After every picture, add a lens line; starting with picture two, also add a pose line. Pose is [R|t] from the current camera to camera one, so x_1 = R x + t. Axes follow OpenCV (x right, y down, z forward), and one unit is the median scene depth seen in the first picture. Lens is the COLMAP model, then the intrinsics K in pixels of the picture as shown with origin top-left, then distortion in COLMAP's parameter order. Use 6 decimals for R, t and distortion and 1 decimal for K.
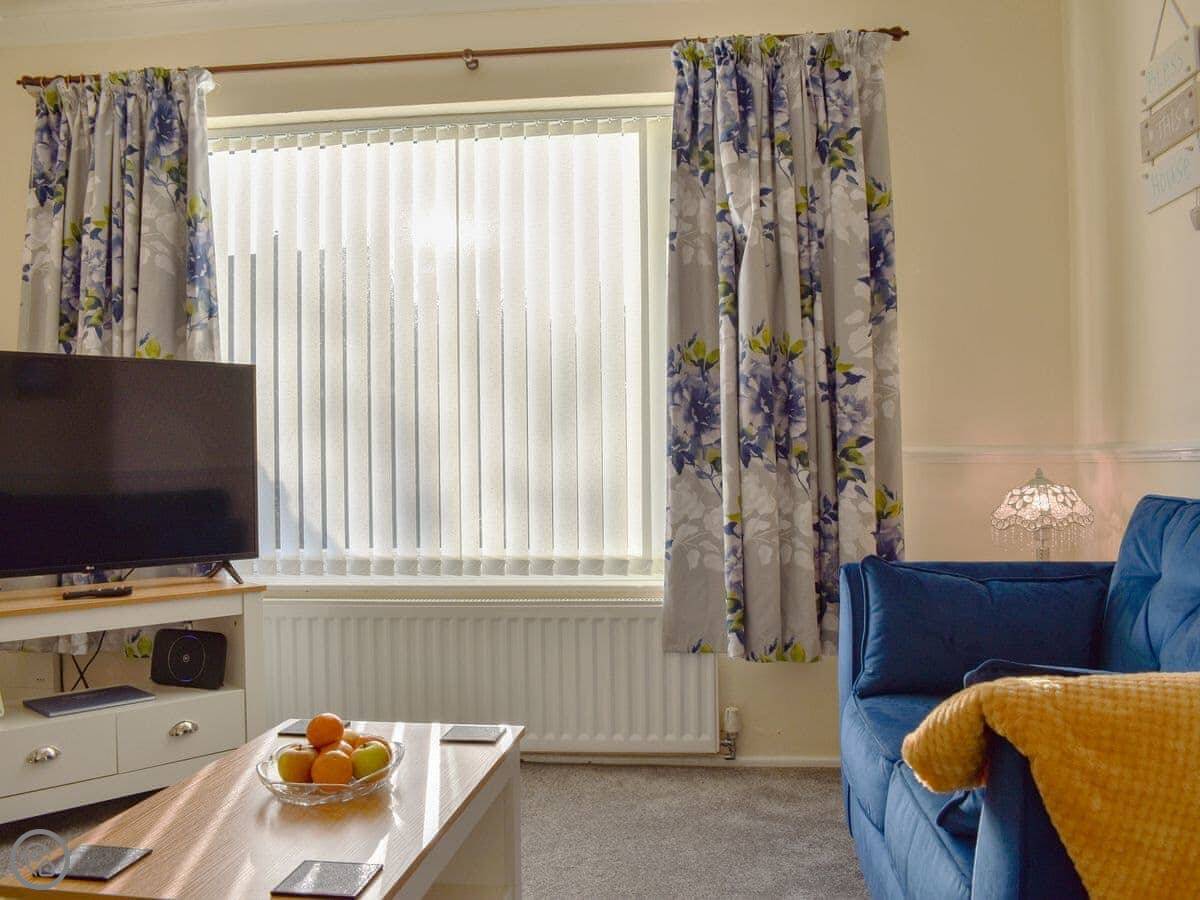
lens RADIAL K [[1110.4, 0, 600.0], [0, 1110.4, 450.0], [0, 0, 1]] dist [-0.079791, 0.005929]
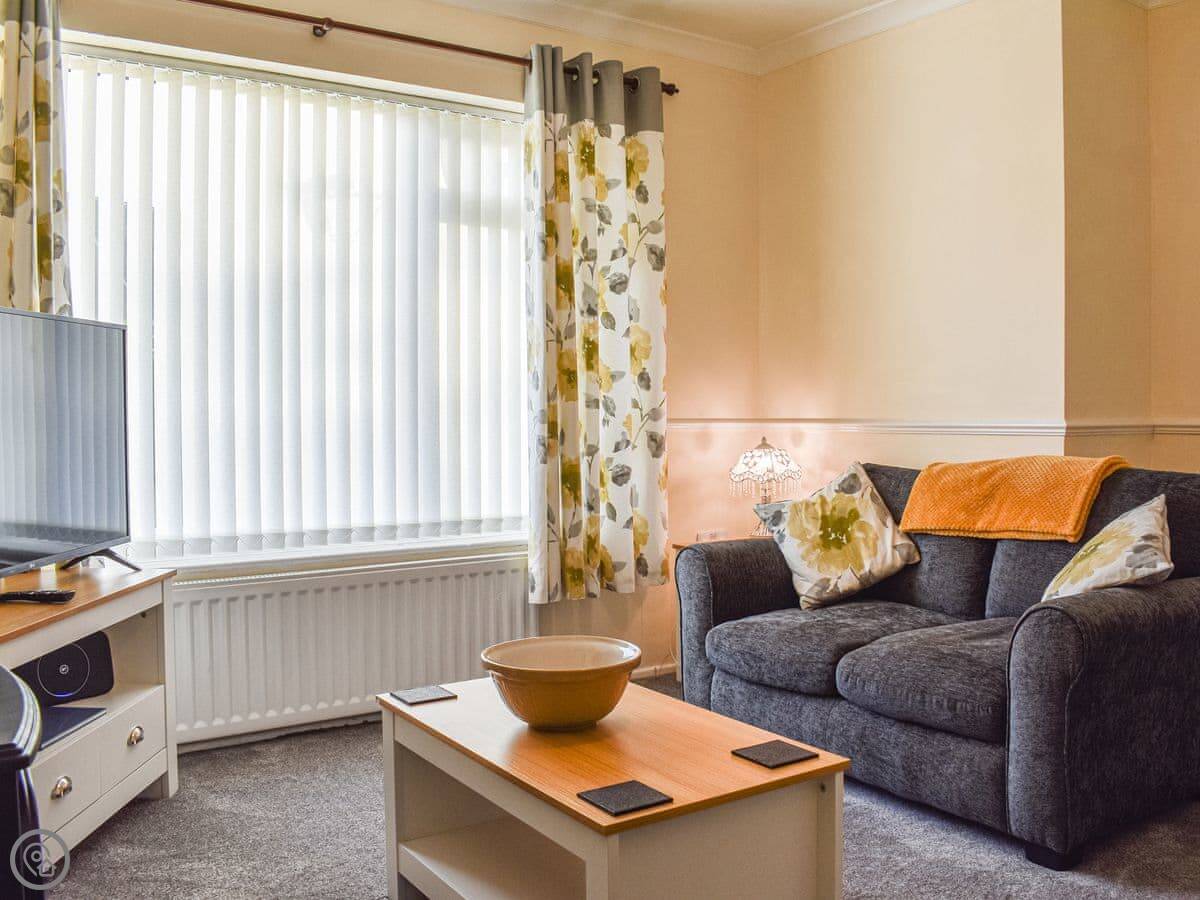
lens RADIAL K [[1110.4, 0, 600.0], [0, 1110.4, 450.0], [0, 0, 1]] dist [-0.079791, 0.005929]
pose [[0.760344, -0.008083, 0.649470, -0.623824], [-0.000428, 0.999916, 0.012946, 0.015137], [-0.649520, -0.010121, 0.760277, 0.091479]]
